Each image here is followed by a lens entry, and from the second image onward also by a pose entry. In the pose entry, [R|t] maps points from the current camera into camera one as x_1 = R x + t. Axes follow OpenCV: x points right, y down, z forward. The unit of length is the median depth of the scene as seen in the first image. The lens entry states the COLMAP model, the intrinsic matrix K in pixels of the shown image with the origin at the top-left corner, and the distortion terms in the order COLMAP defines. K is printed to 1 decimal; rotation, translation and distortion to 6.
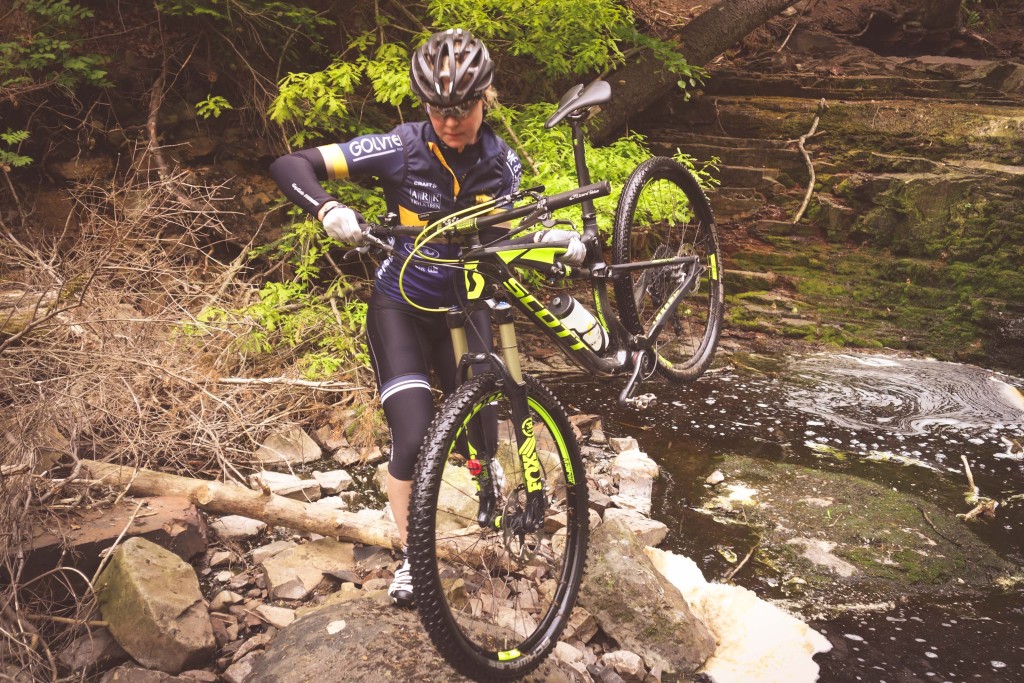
lens RADIAL K [[1053.5, 0, 510.0], [0, 1053.5, 340.2], [0, 0, 1]] dist [0.005194, 0.000000]
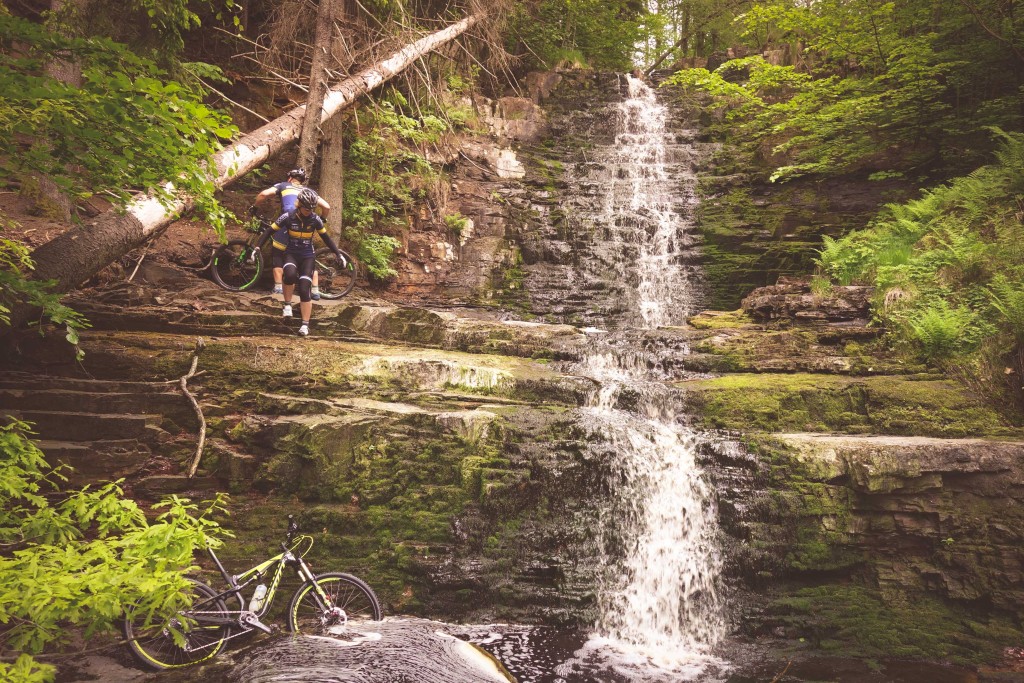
lens RADIAL K [[789.0, 0, 509.4], [0, 789.0, 346.9], [0, 0, 1]] dist [-0.017519, 0.008185]
pose [[0.715405, -0.011019, 0.698623, -0.003005], [0.127282, 0.985201, -0.114800, -0.107061], [-0.687019, 0.171051, 0.706220, 0.316089]]
